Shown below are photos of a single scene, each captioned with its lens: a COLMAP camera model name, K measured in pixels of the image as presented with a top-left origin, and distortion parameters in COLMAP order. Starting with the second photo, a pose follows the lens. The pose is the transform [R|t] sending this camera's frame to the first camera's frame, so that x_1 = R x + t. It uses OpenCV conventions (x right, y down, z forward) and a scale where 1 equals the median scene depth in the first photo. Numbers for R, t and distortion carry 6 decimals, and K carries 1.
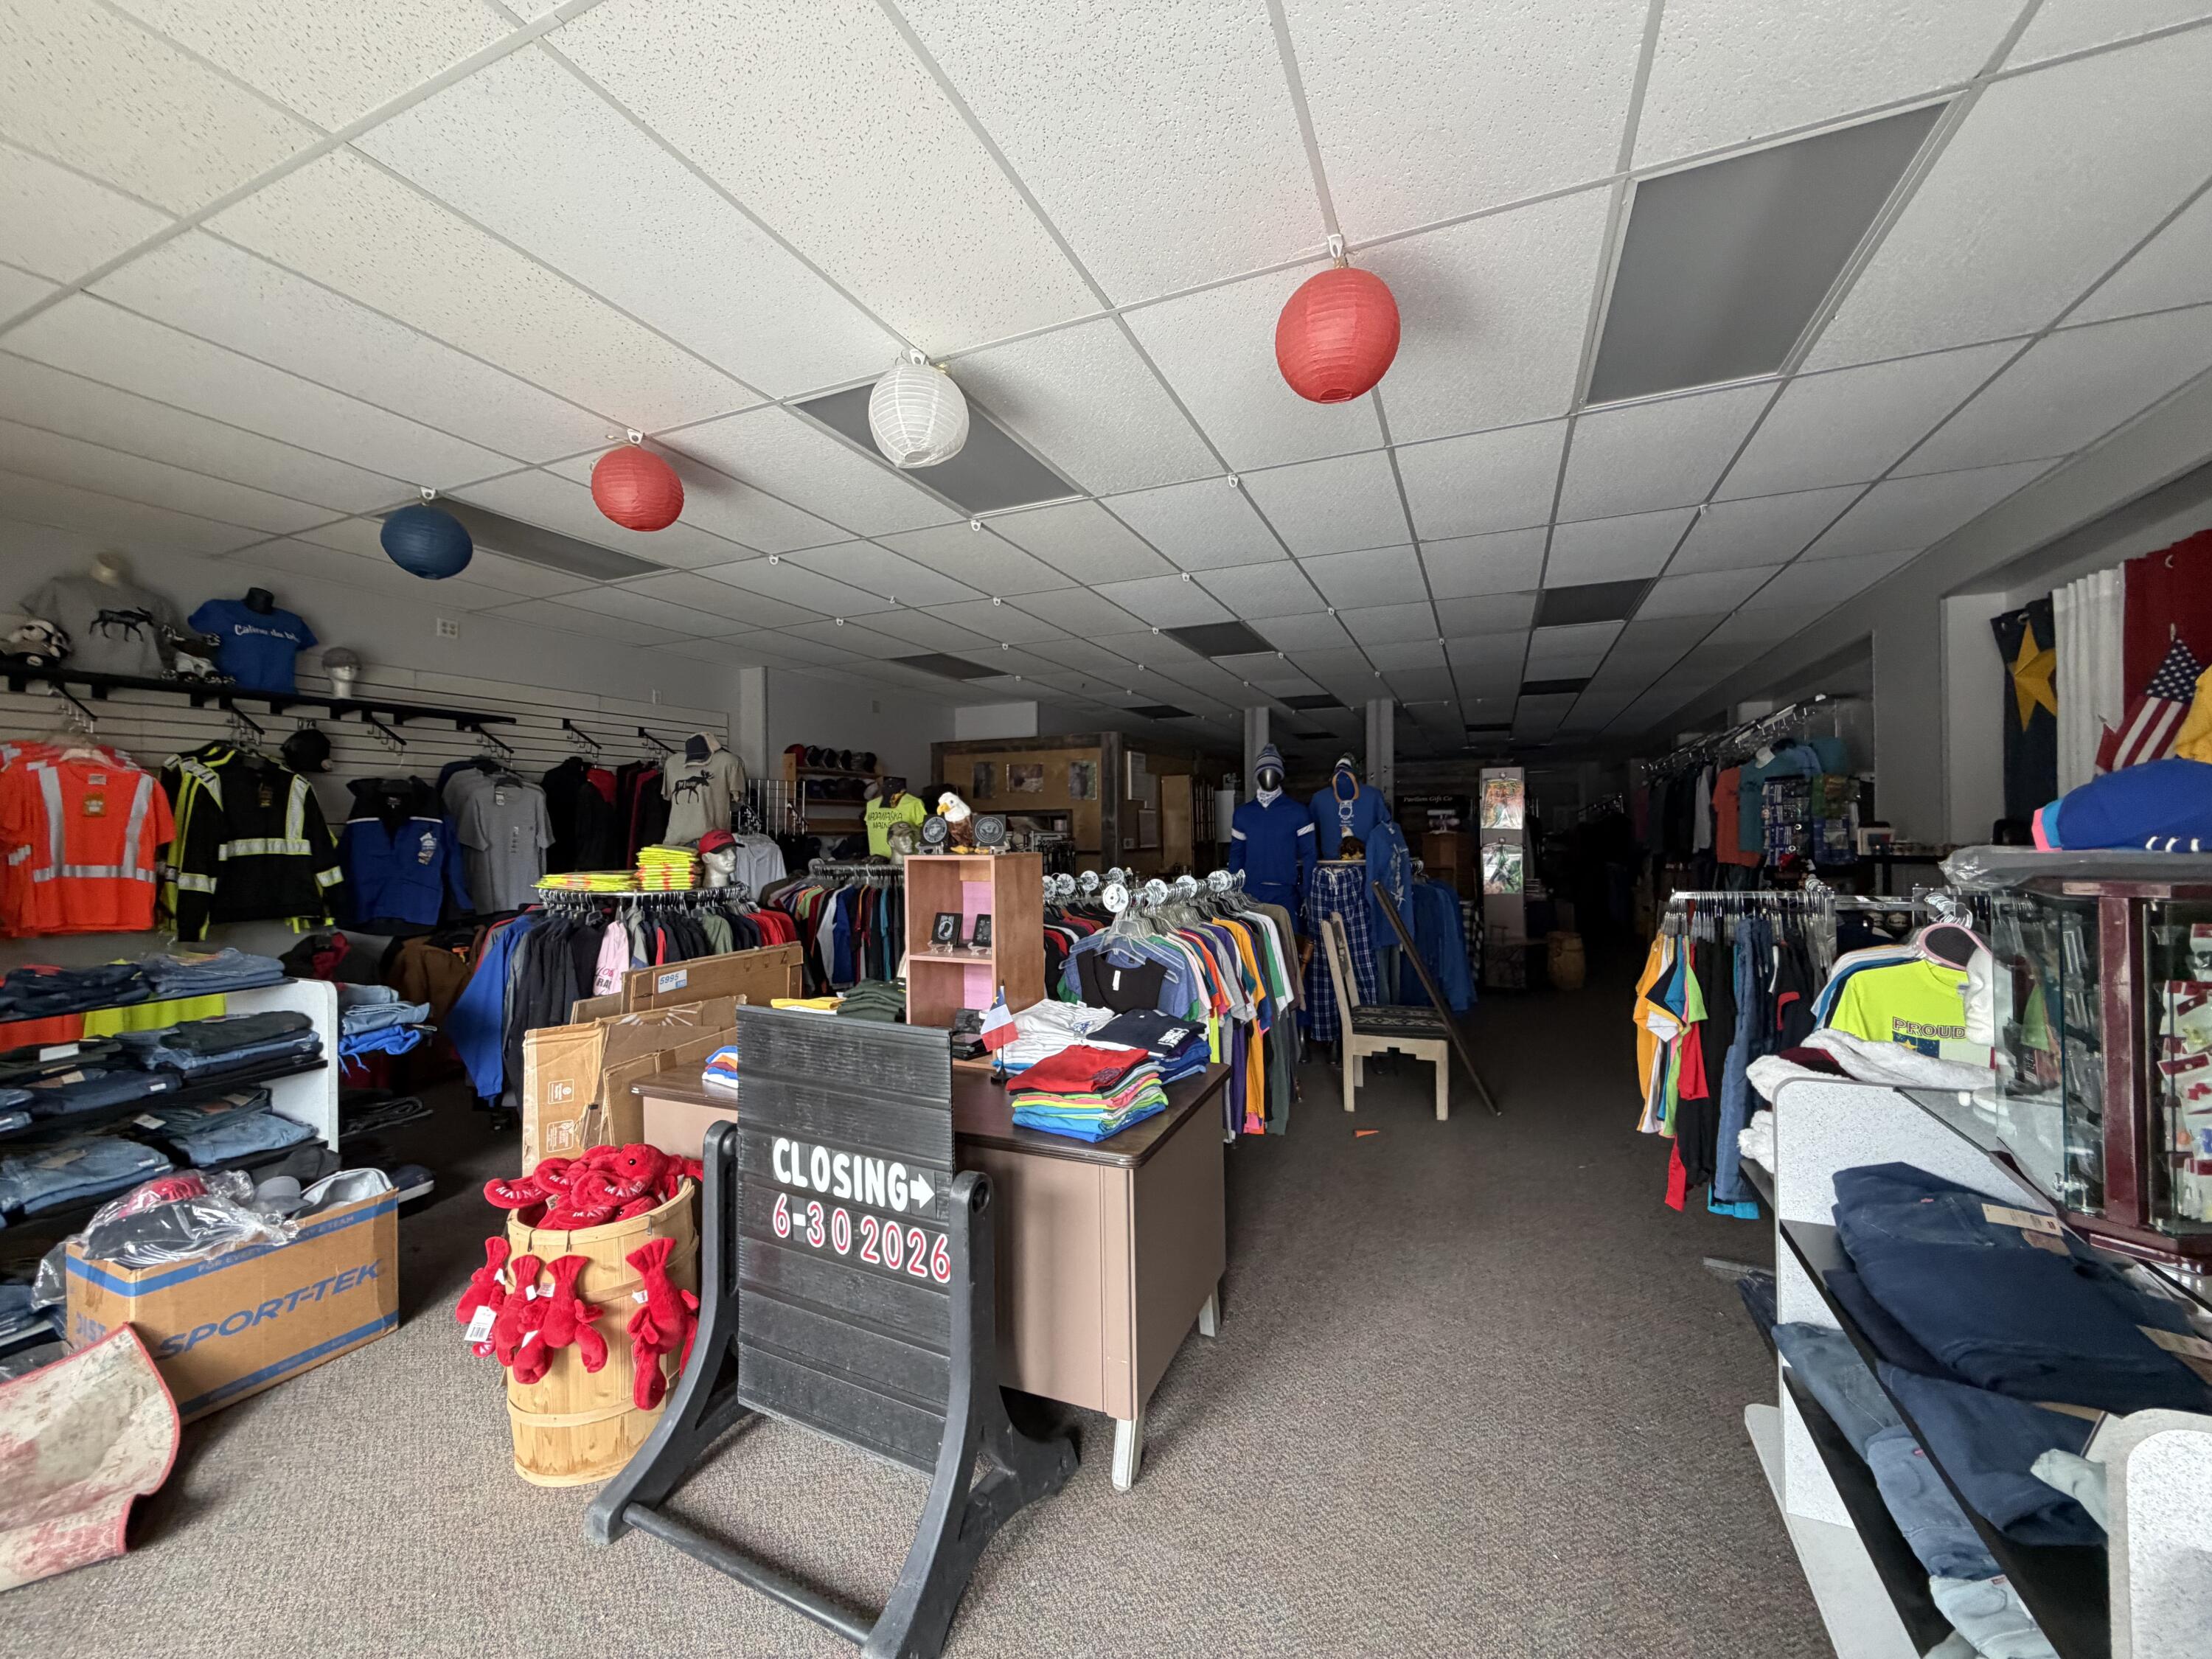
lens RADIAL K [[879.7, 0, 1095.1], [0, 879.7, 824.3], [0, 0, 1]] dist [-0.000783, 0.000874]
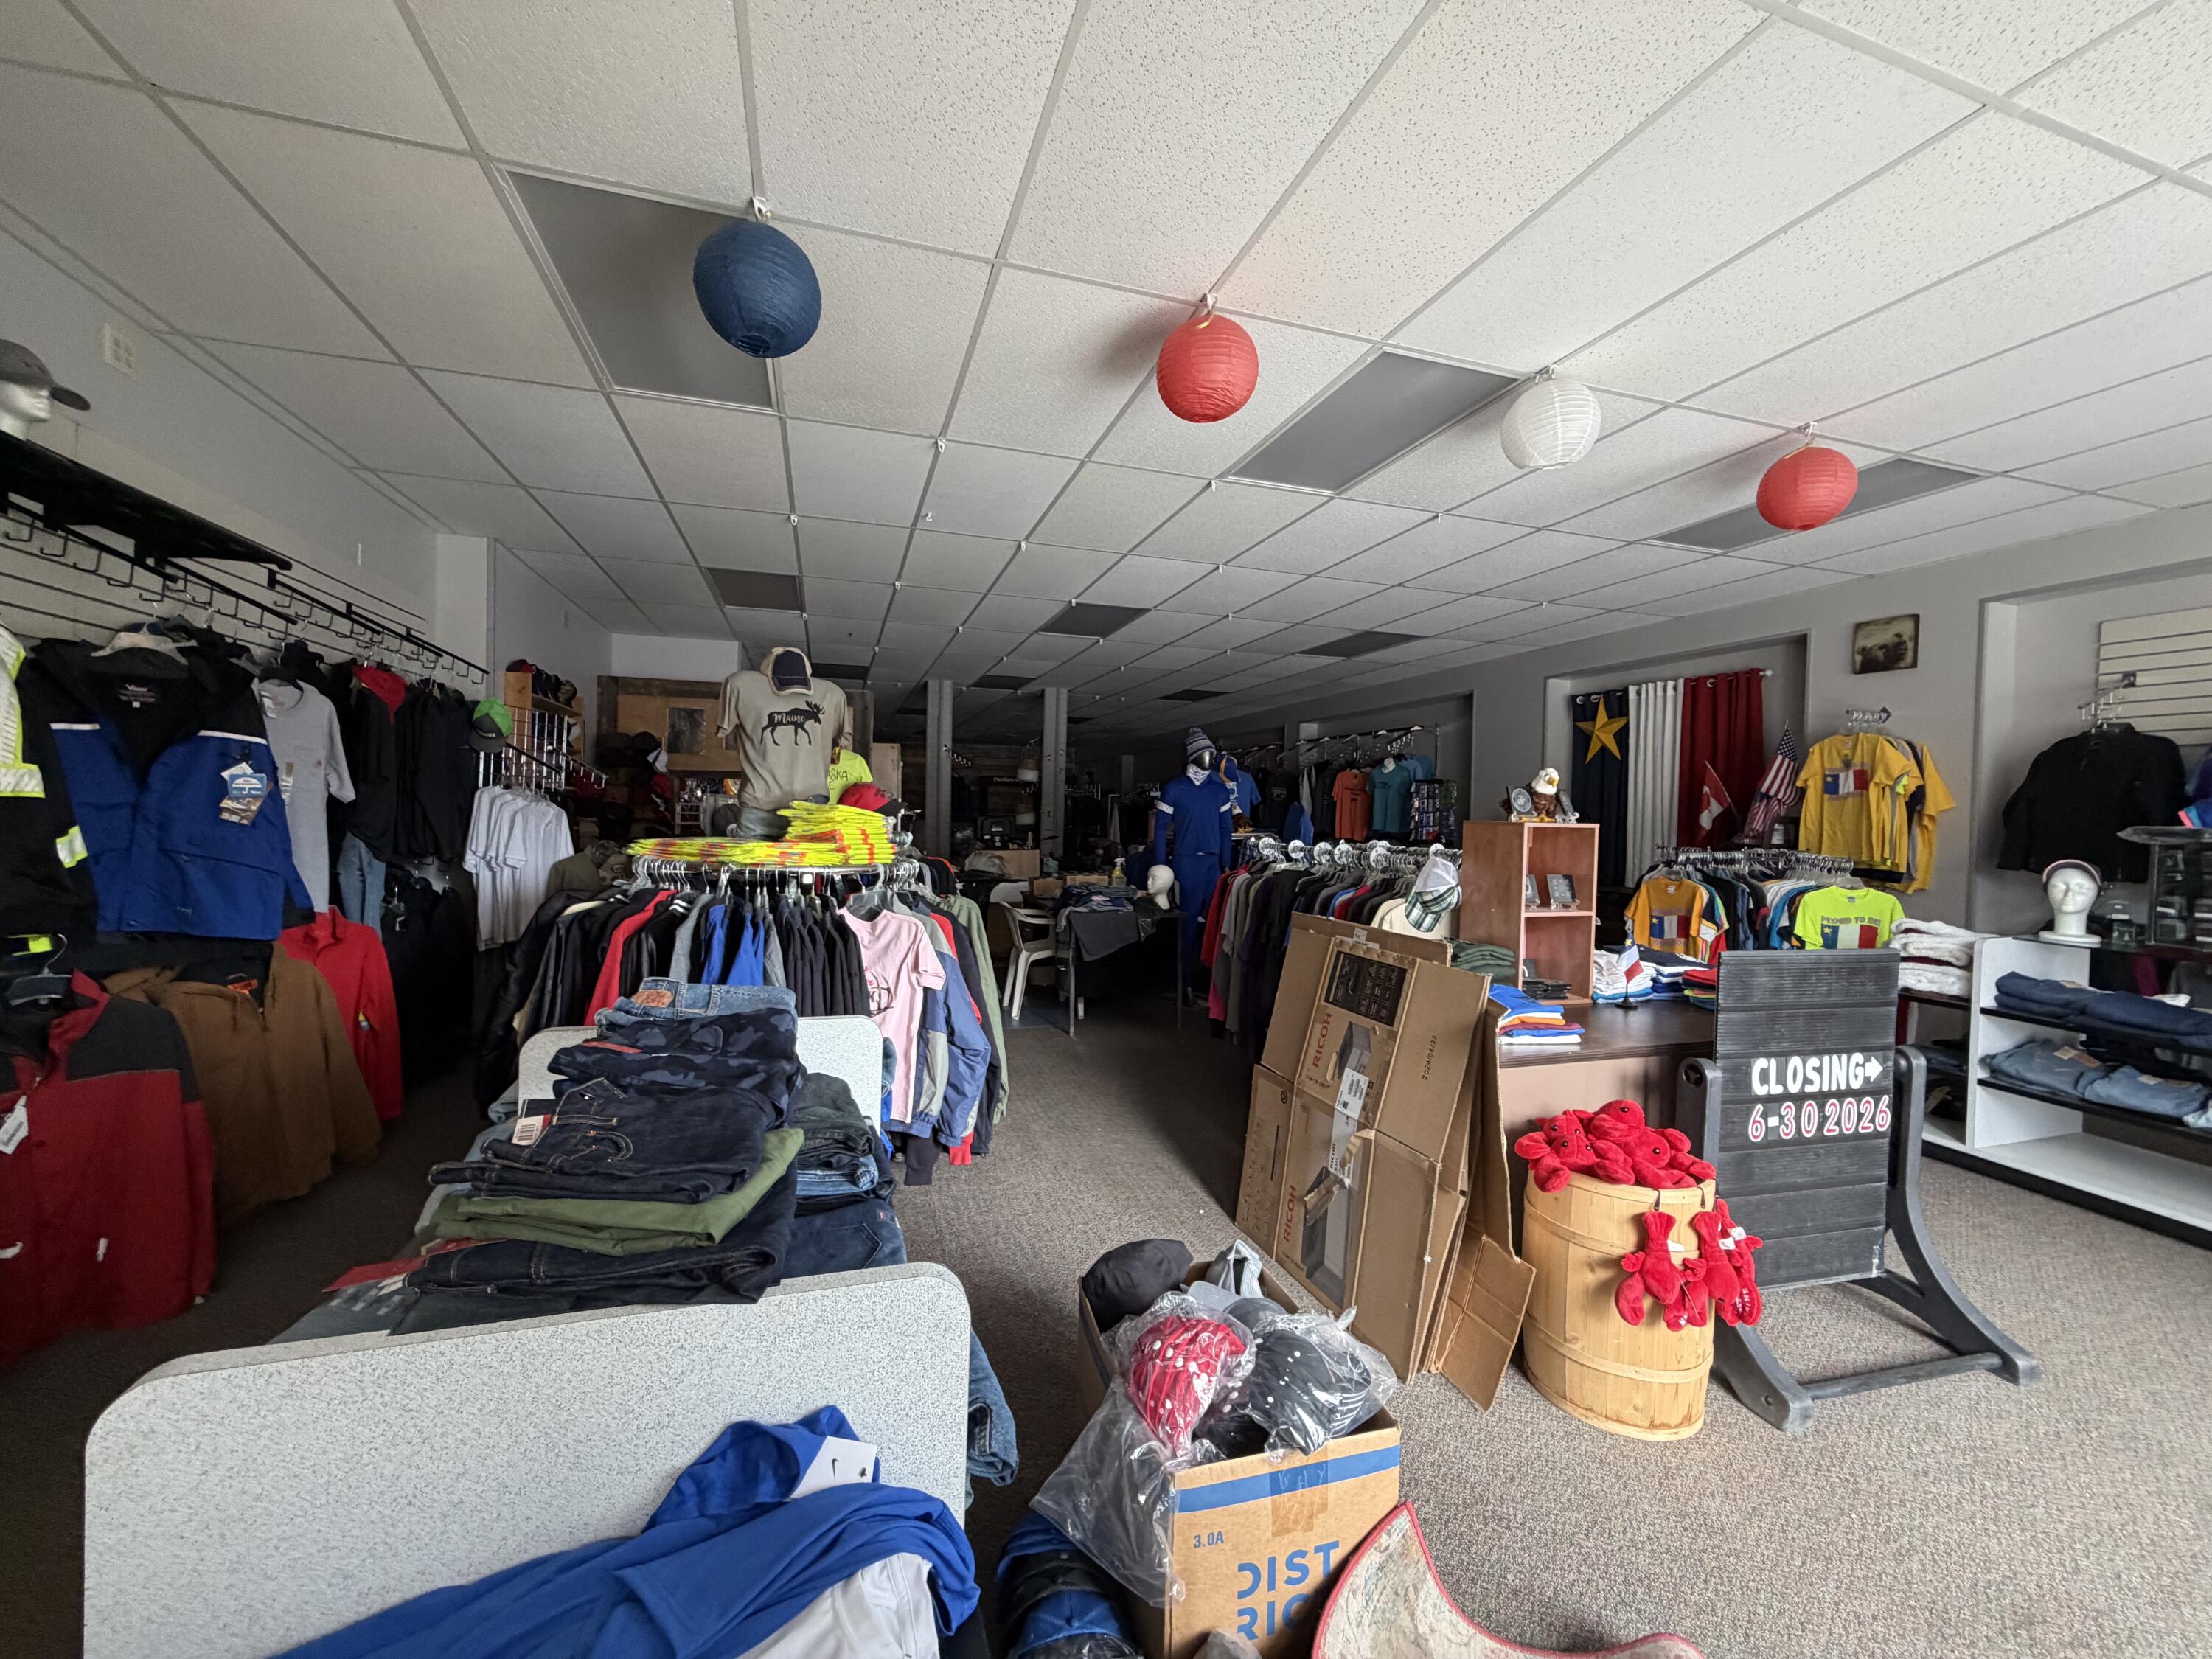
lens RADIAL K [[879.7, 0, 1094.6], [0, 879.7, 826.7], [0, 0, 1]] dist [-0.000783, 0.000874]
pose [[0.751793, 0.013559, 0.659259, -1.833564], [-0.033818, 0.999266, 0.018012, 0.052738], [-0.658531, -0.035836, 0.751700, 0.714593]]
